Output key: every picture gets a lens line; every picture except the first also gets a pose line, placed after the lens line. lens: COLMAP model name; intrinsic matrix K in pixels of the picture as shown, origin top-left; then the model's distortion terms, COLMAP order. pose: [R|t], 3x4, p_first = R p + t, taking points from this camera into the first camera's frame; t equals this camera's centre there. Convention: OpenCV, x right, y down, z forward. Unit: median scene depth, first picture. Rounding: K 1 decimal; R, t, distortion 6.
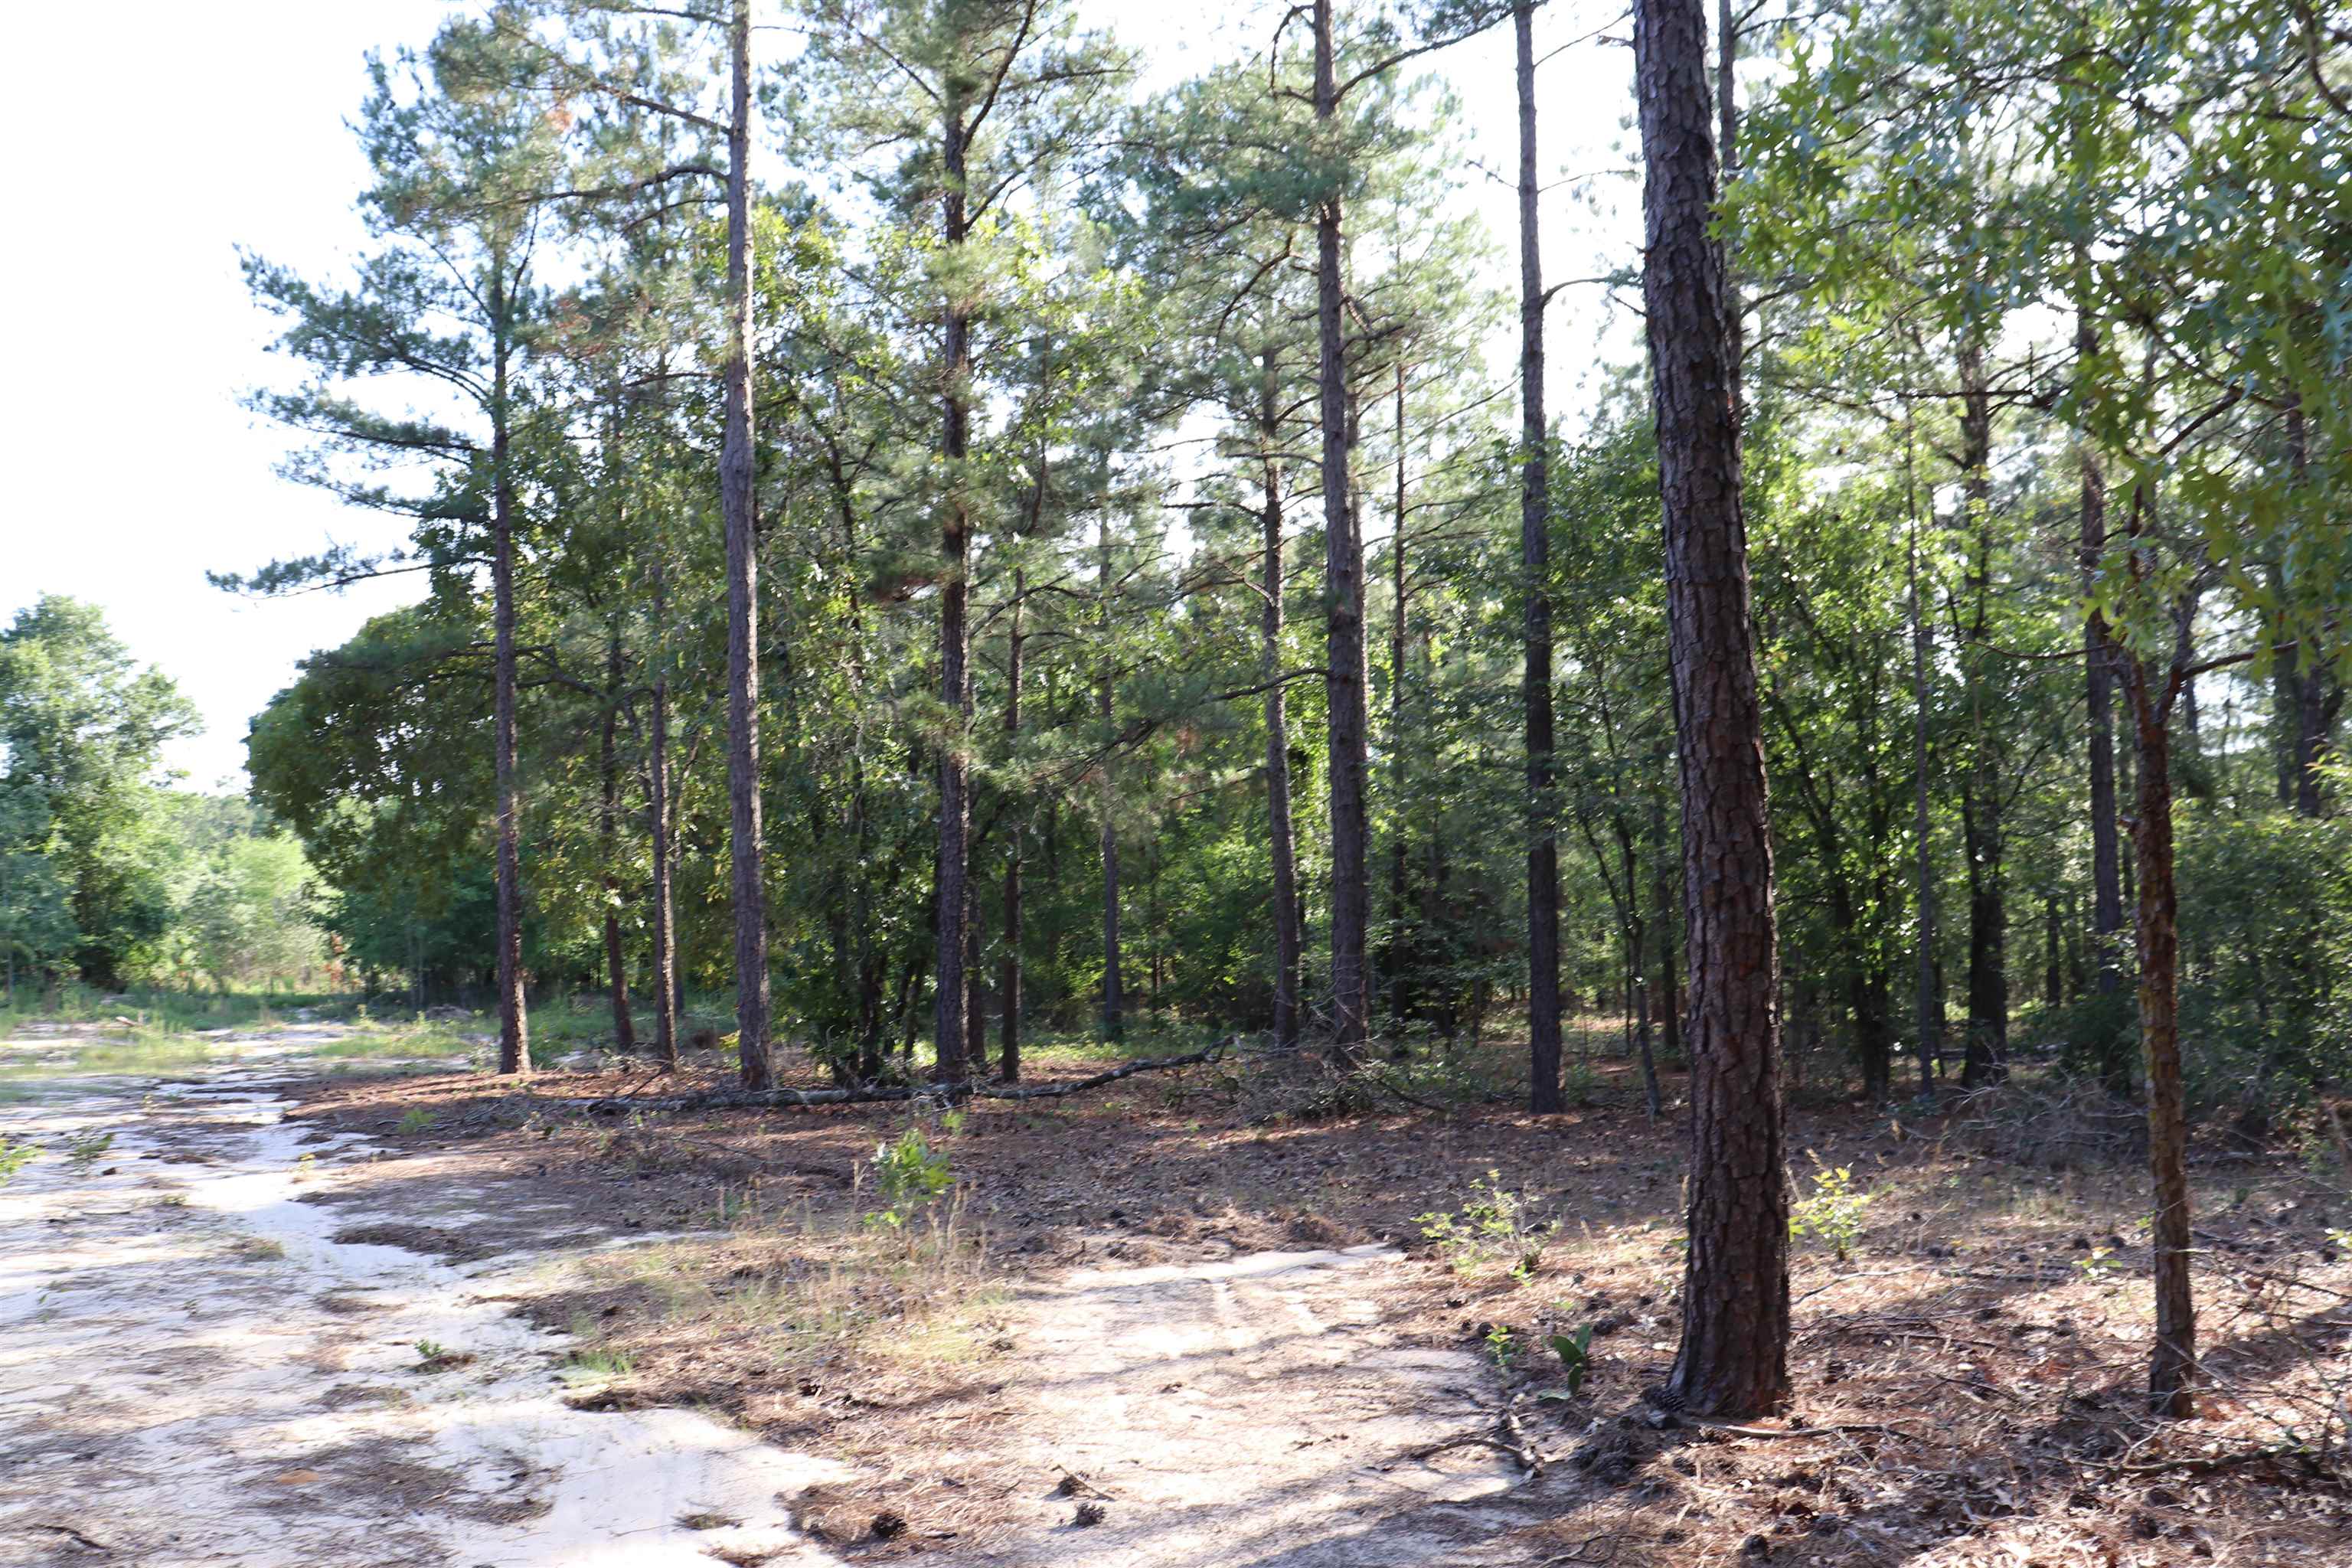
lens RADIAL K [[1925.7, 0, 1195.4], [0, 1925.7, 789.5], [0, 0, 1]] dist [-0.182582, 0.167310]
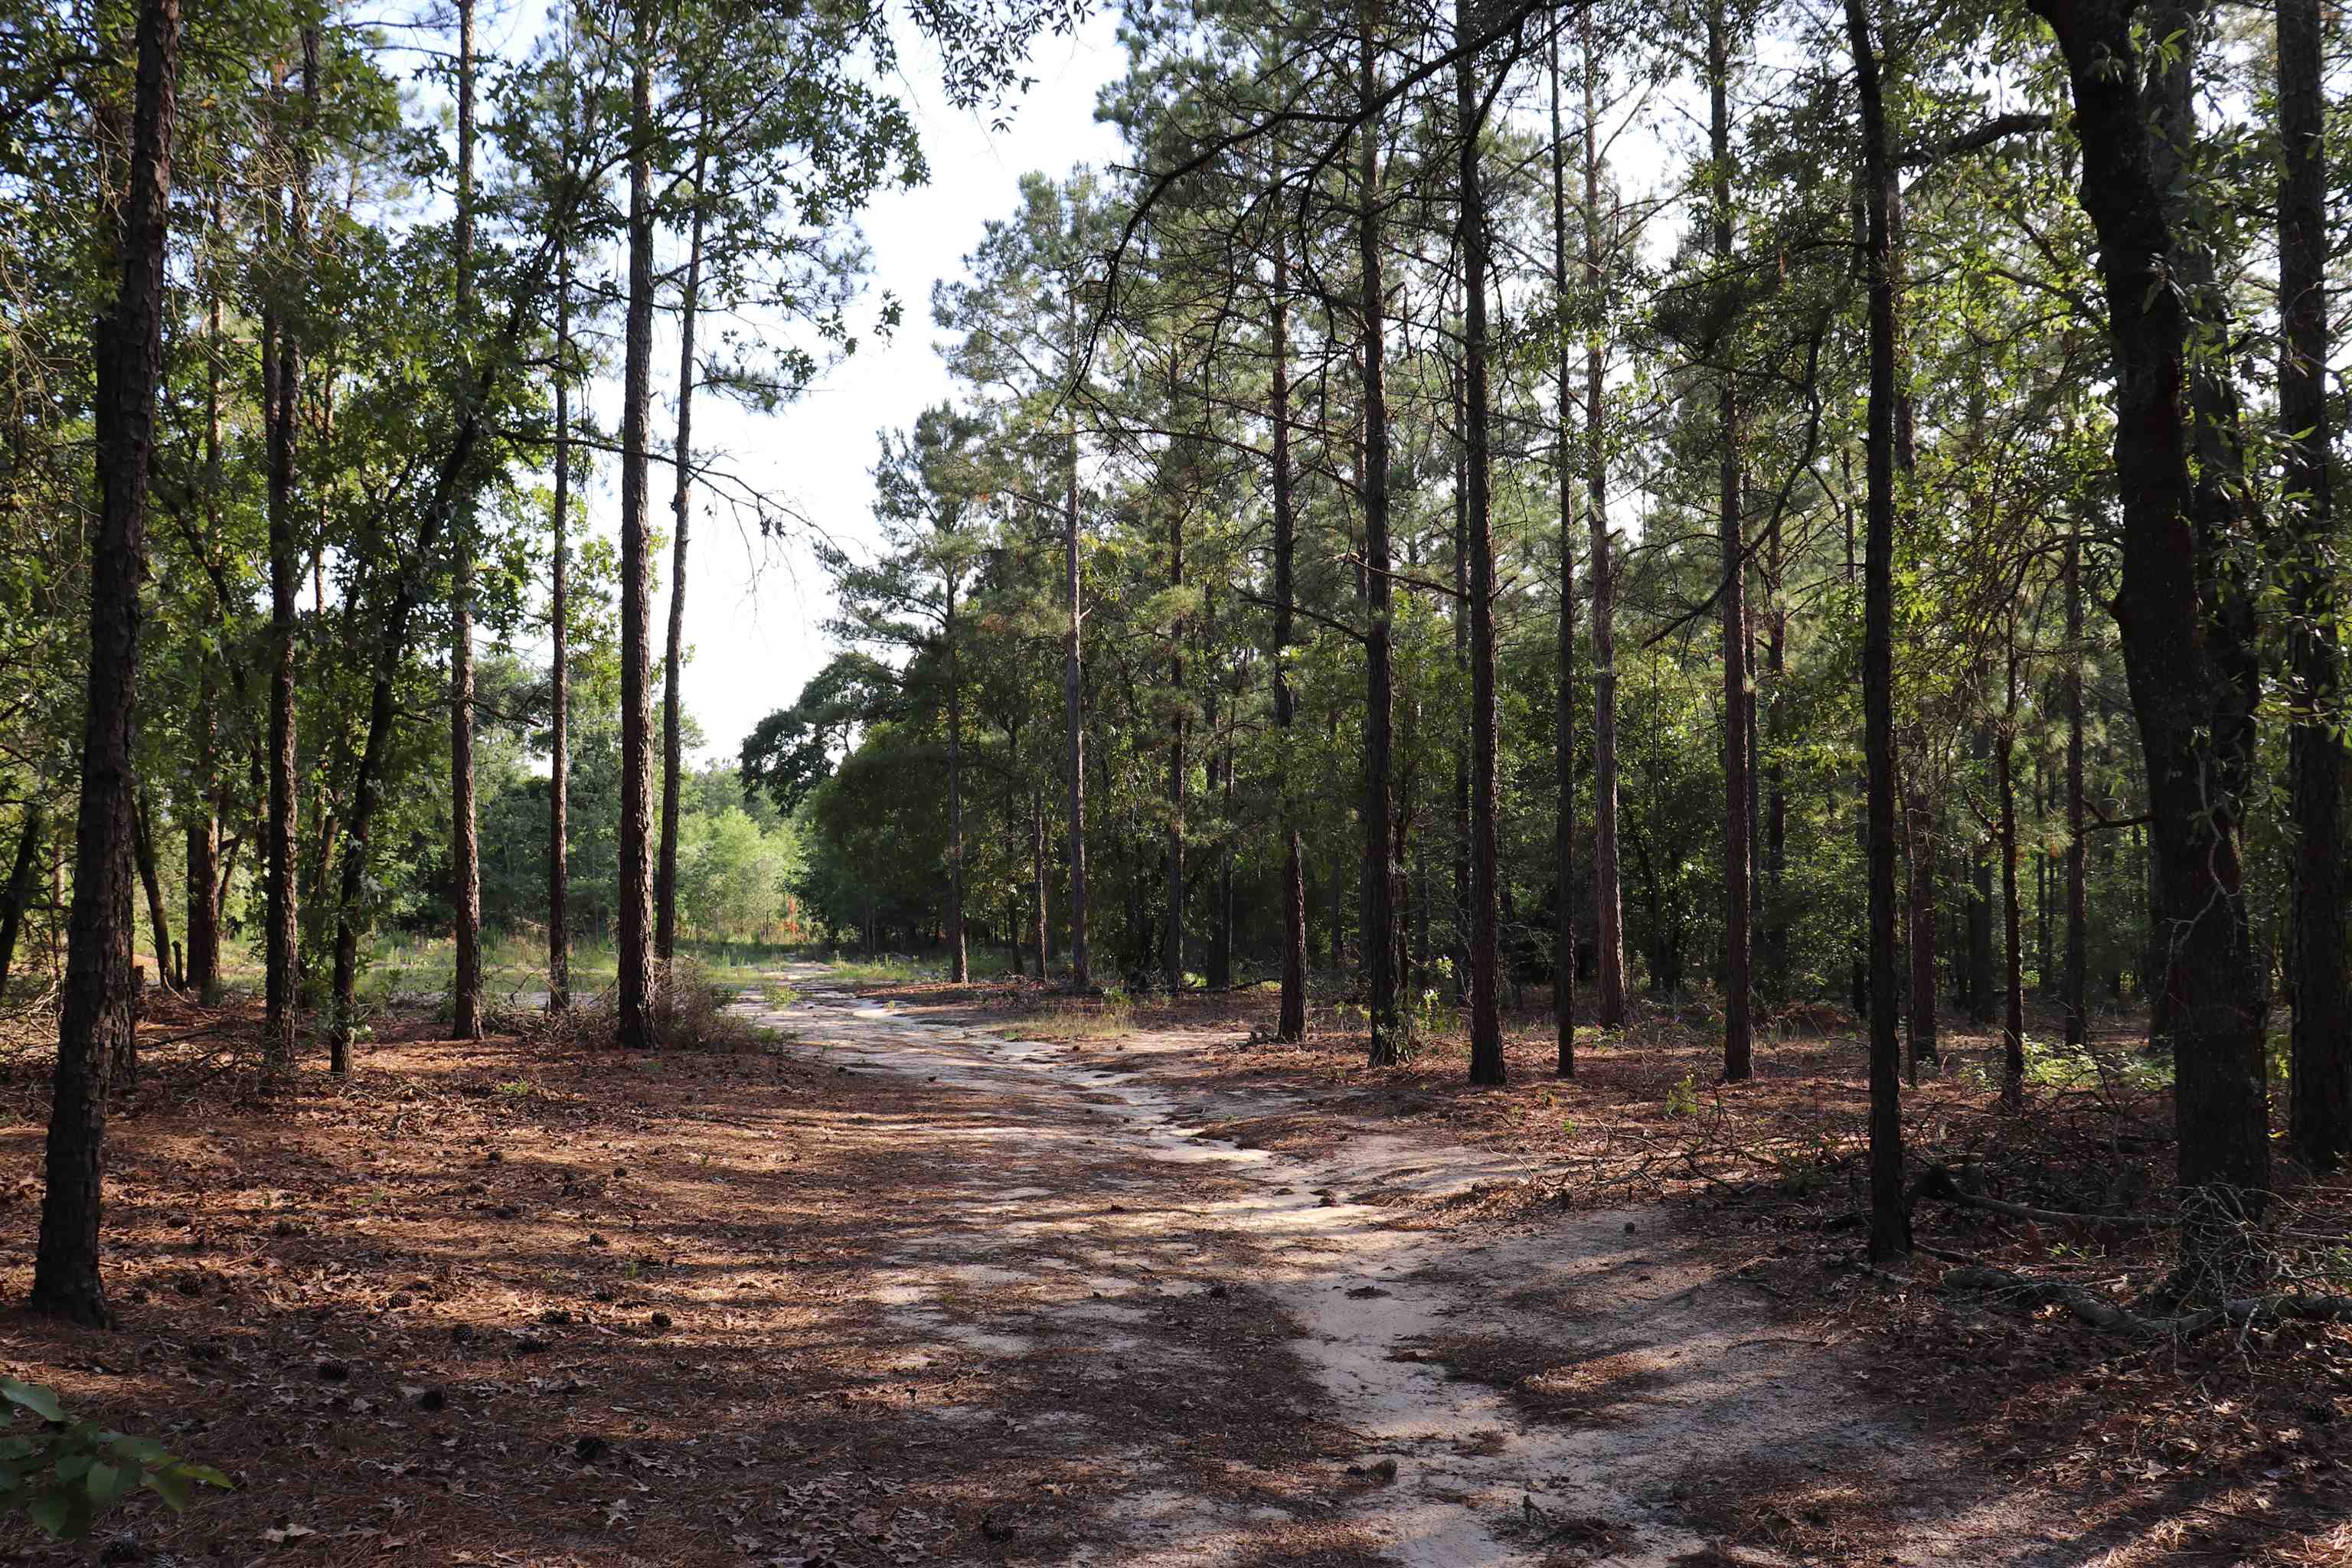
lens RADIAL K [[1925.7, 0, 1195.4], [0, 1925.7, 789.5], [0, 0, 1]] dist [-0.182582, 0.167310]
pose [[0.980096, 0.006250, -0.198424, 0.279650], [-0.002698, 0.999831, 0.018168, -0.087468], [0.198504, -0.017271, 0.979948, -0.937889]]
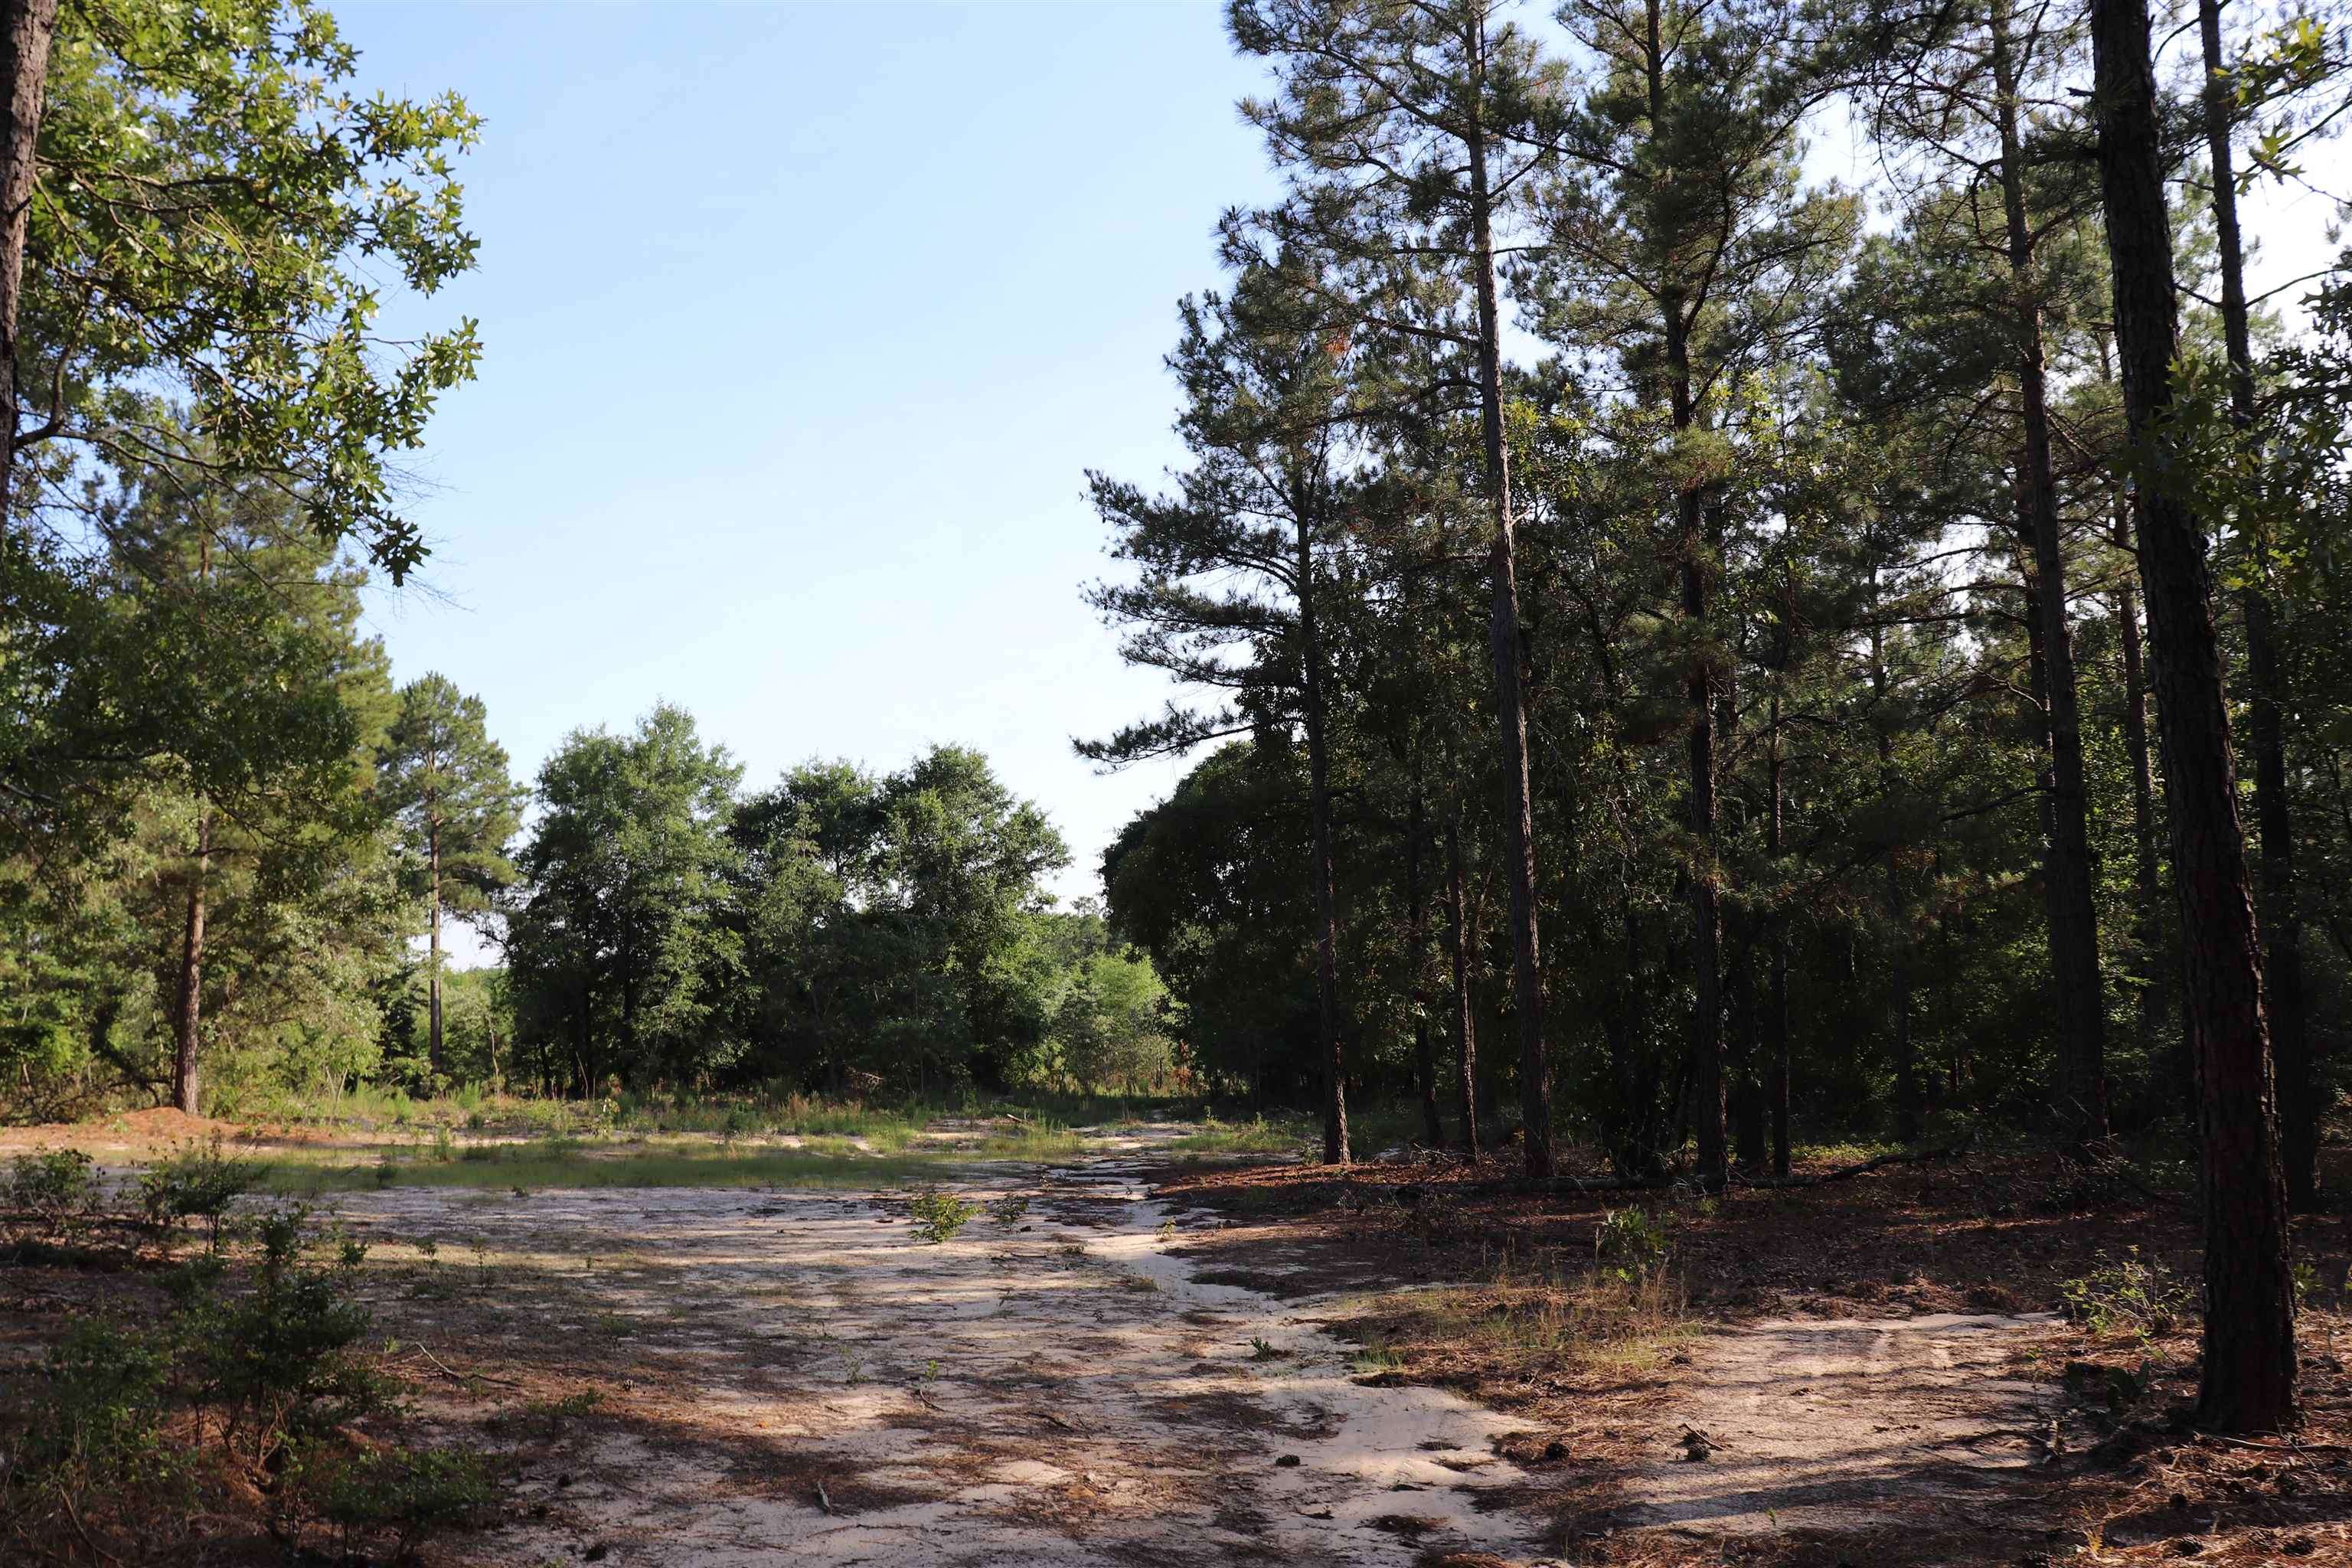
lens RADIAL K [[1925.7, 0, 1195.4], [0, 1925.7, 789.5], [0, 0, 1]] dist [-0.182582, 0.167310]
pose [[0.911572, -0.049936, -0.408096, 0.053515], [0.027808, 0.997812, -0.059981, -0.011015], [0.410198, 0.043329, 0.910967, -0.124521]]
